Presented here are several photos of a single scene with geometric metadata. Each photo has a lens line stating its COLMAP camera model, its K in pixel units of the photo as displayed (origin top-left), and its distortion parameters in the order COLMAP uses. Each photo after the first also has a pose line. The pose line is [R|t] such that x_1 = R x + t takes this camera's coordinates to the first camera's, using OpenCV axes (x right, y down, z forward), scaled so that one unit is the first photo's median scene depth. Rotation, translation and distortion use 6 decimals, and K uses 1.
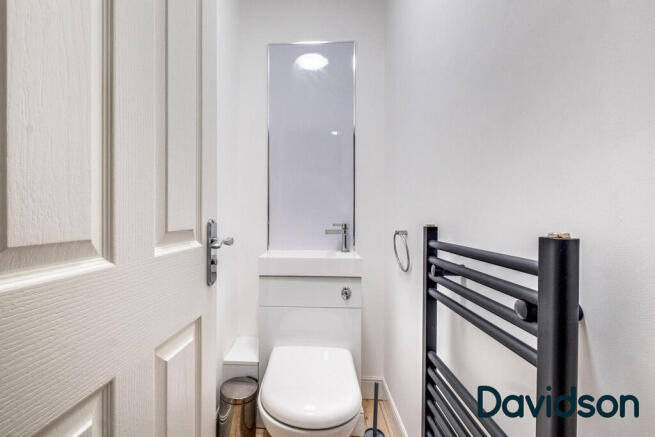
lens RADIAL K [[283.5, 0, 326.3], [0, 283.5, 220.0], [0, 0, 1]] dist [0.004328, 0.000435]
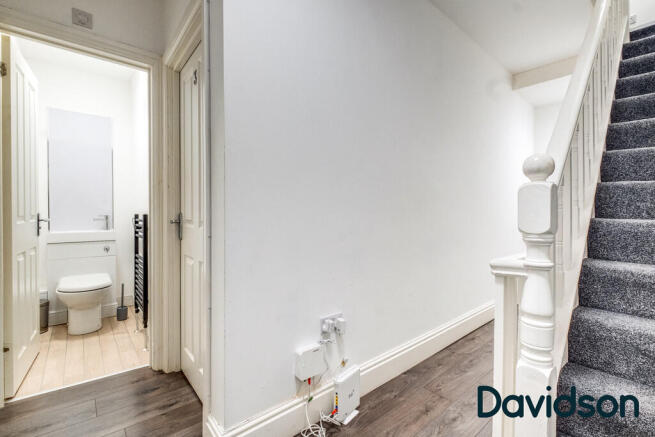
lens RADIAL K [[283.5, 0, 330.6], [0, 283.5, 217.6], [0, 0, 1]] dist [0.004328, 0.000435]
pose [[0.767825, -0.005485, 0.640637, -0.002282], [0.003862, 0.999985, 0.003934, 0.030479], [-0.640648, -0.000546, 0.767834, -1.632068]]
